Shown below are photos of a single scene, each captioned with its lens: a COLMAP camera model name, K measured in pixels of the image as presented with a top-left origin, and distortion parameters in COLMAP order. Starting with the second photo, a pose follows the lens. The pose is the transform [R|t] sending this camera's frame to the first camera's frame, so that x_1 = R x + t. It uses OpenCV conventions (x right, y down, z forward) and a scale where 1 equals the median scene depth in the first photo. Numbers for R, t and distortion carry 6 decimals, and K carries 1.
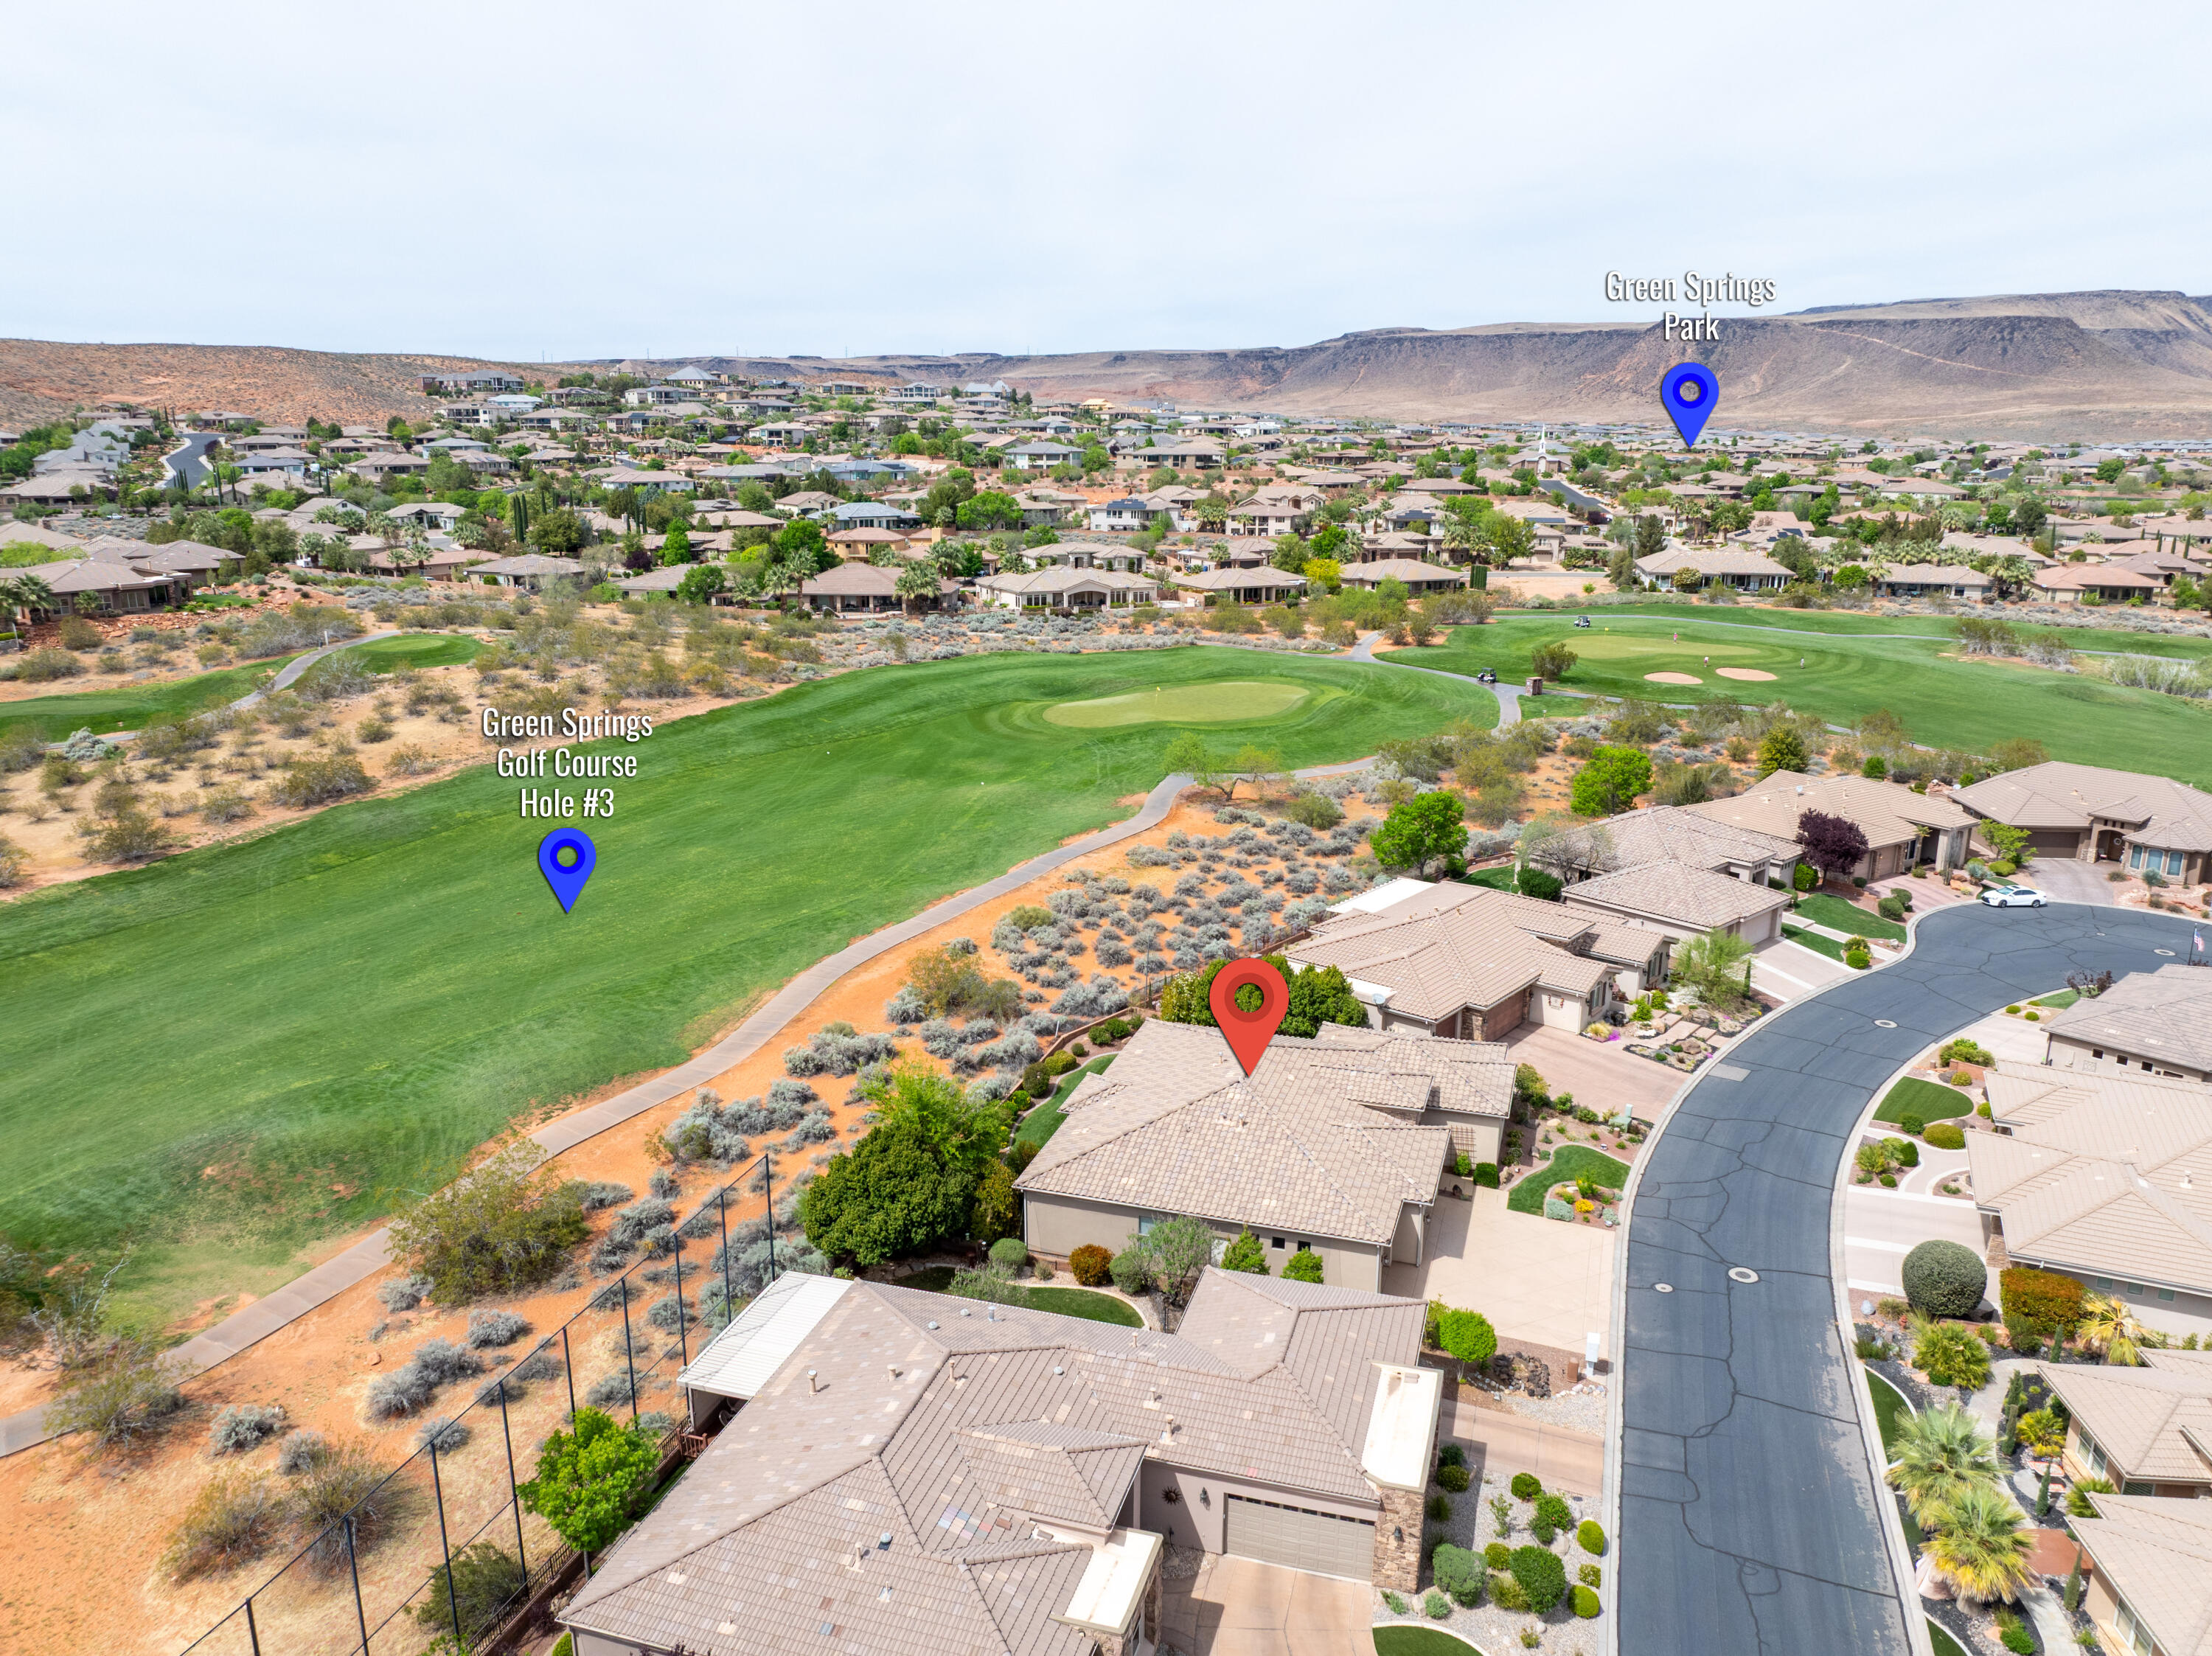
lens RADIAL K [[1540.5, 0, 1106.0], [0, 1540.5, 828.0], [0, 0, 1]] dist [-0.041817, 0.009540]
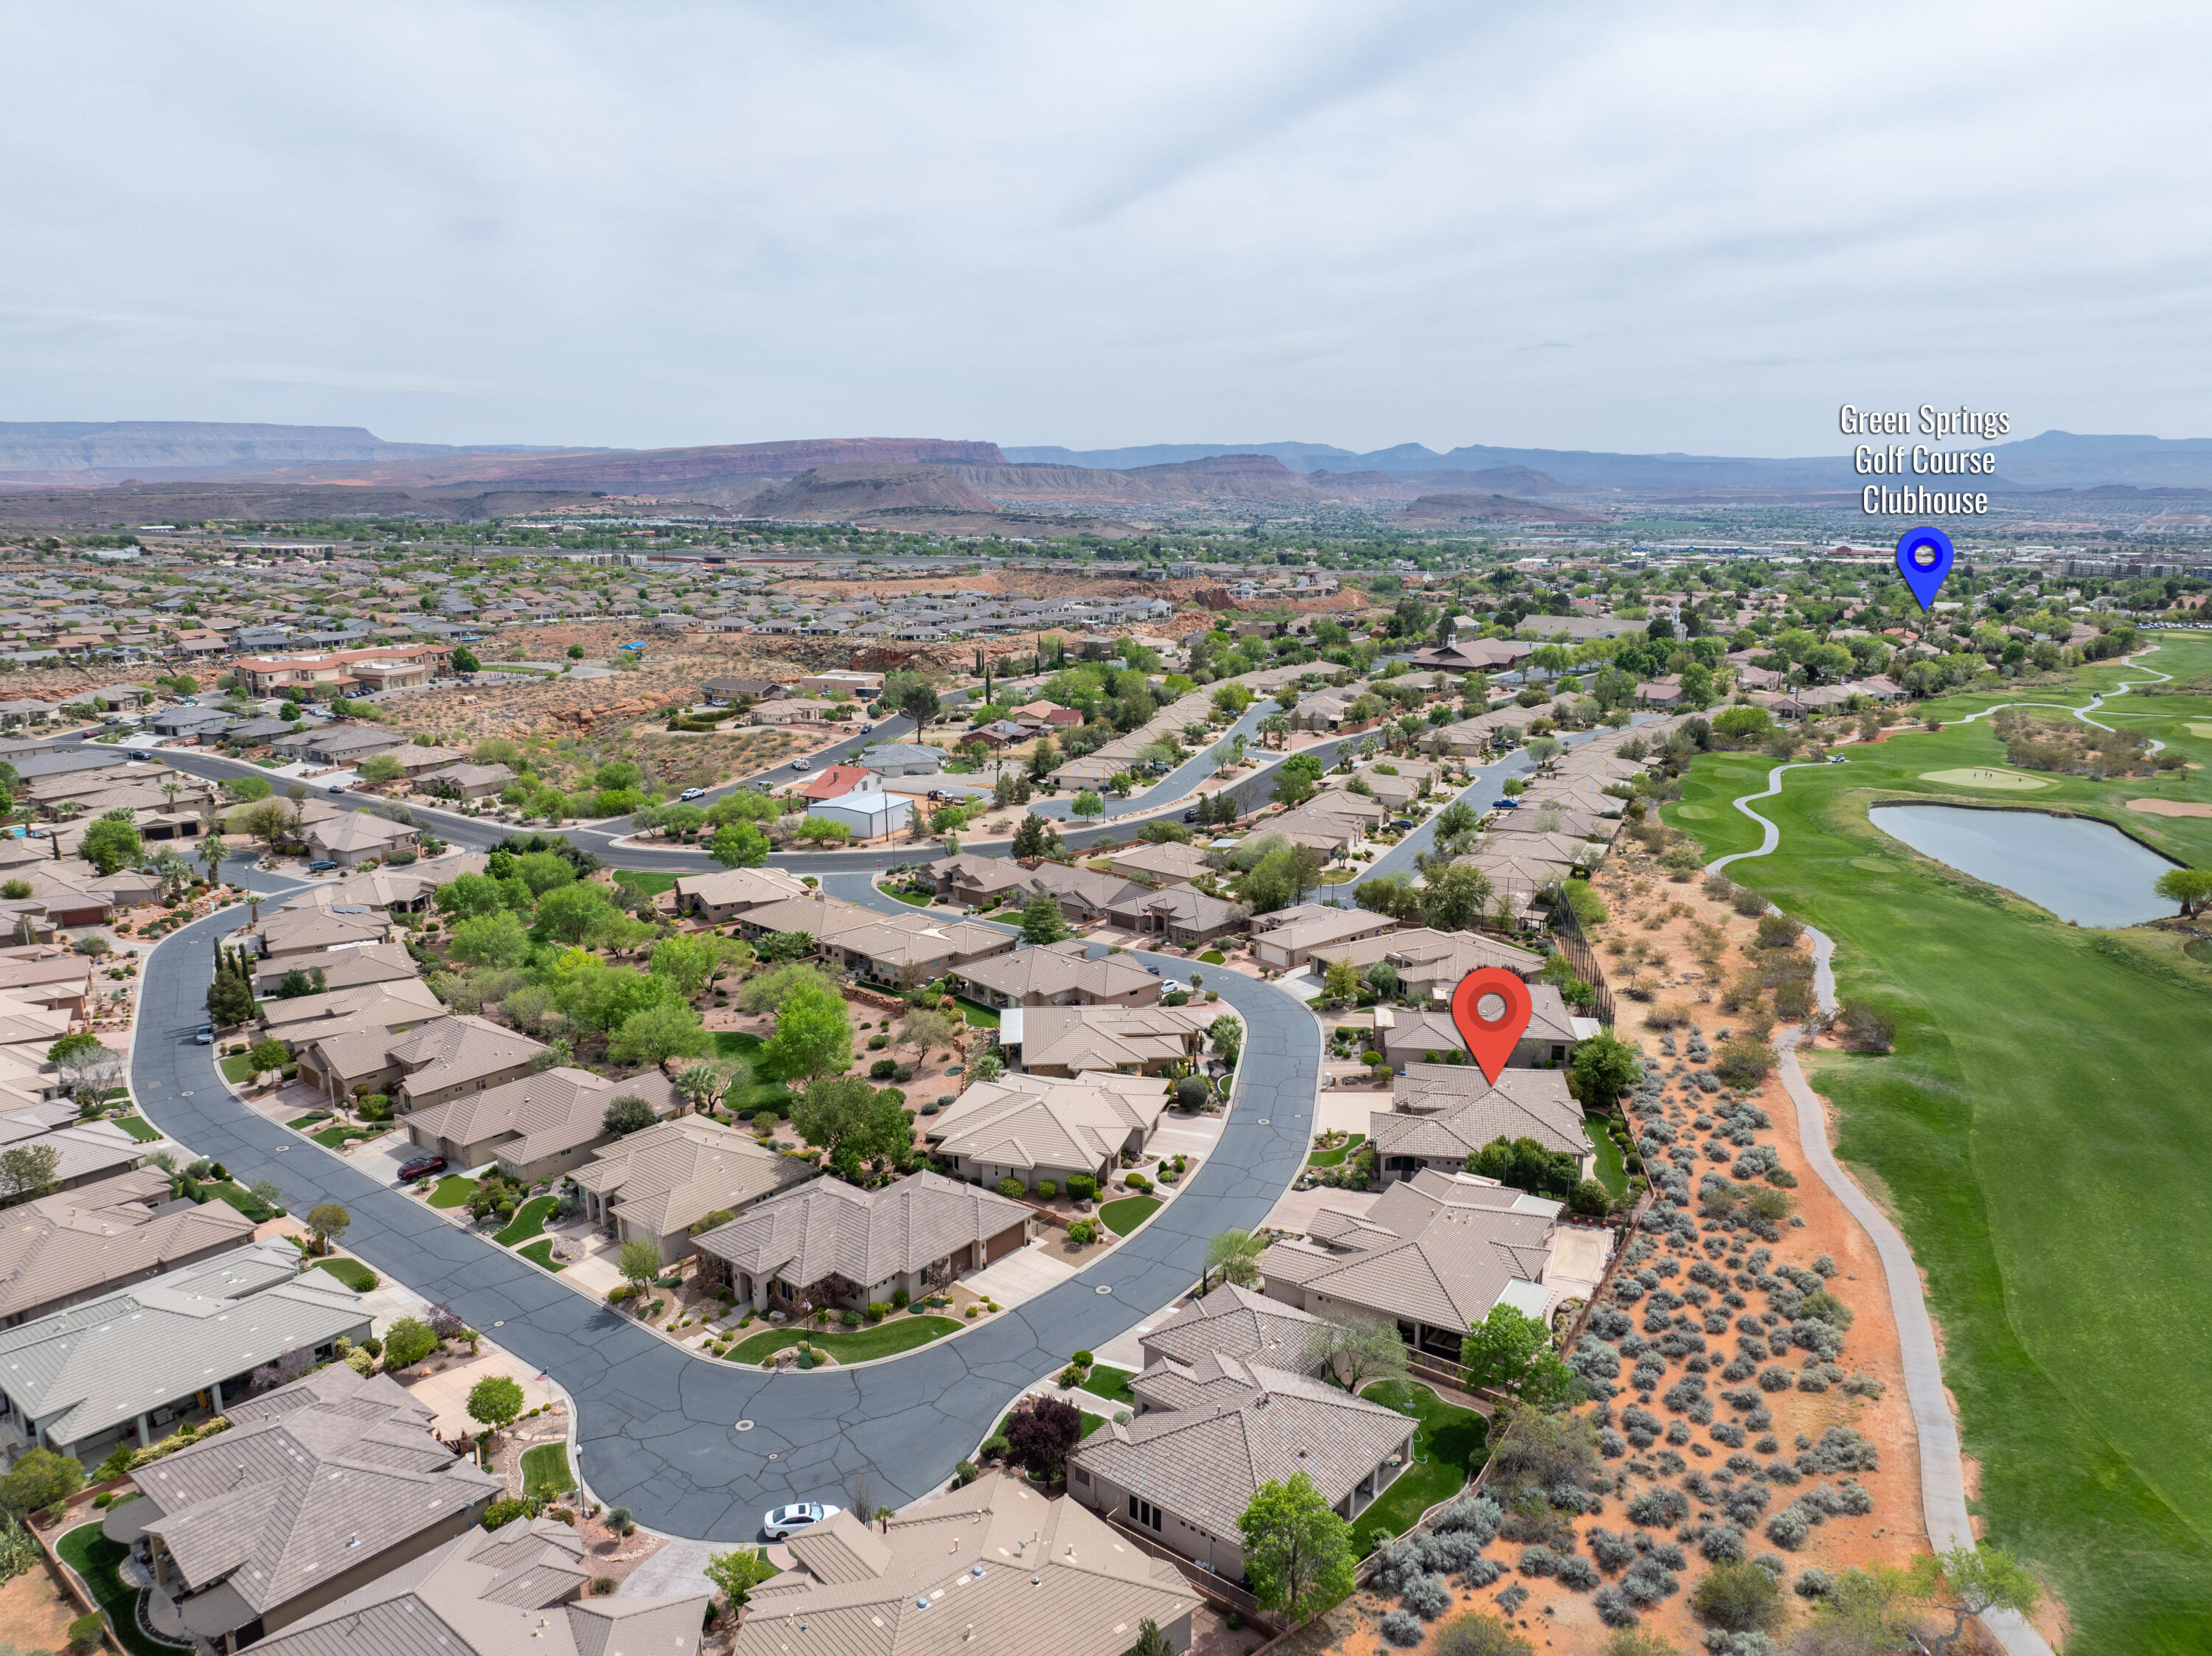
lens RADIAL K [[1553.9, 0, 1106.0], [0, 1553.9, 828.0], [0, 0, 1]] dist [-0.034755, 0.002457]
pose [[-0.989775, 0.029654, -0.139523, 0.510521], [-0.037963, 0.888106, 0.458068, -0.623506], [0.137495, 0.458681, -0.877899, 1.491638]]
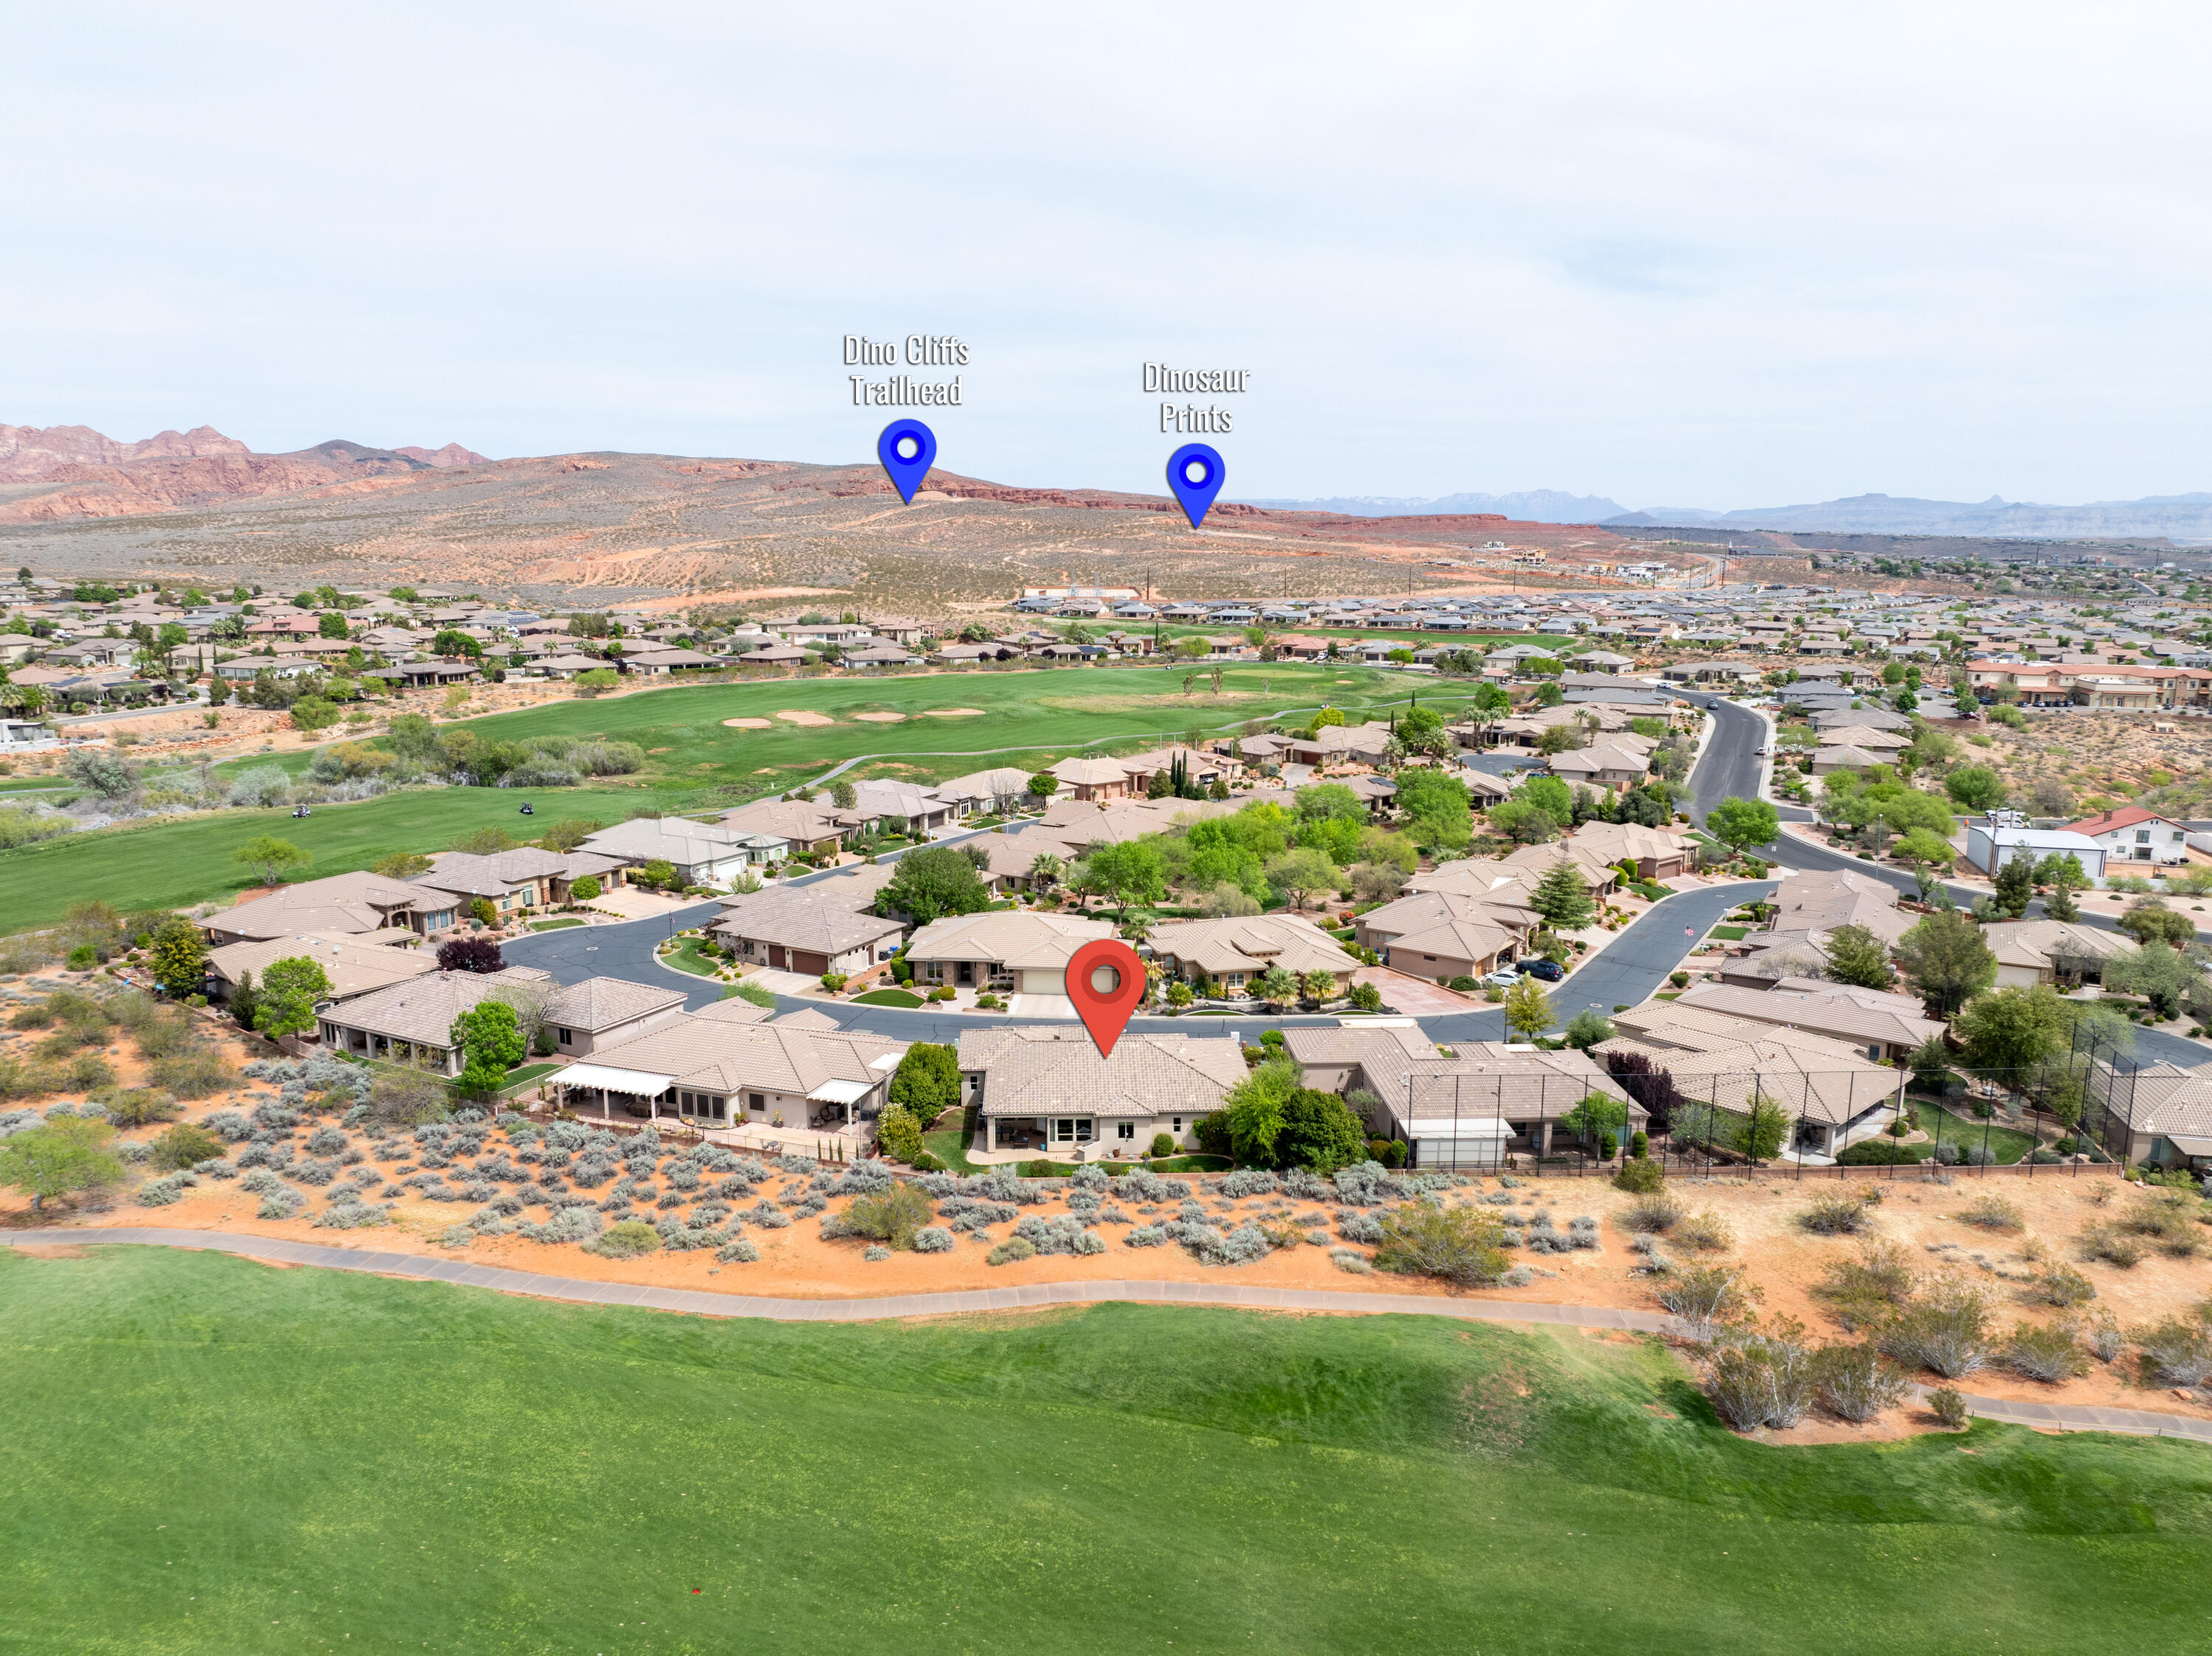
lens RADIAL K [[1553.9, 0, 1106.0], [0, 1553.9, 828.0], [0, 0, 1]] dist [-0.034755, 0.002457]
pose [[-0.340998, -0.177716, 0.923113, -0.791355], [0.233338, 0.935236, 0.266245, -0.286230], [-0.910645, 0.306187, -0.277446, 0.797898]]
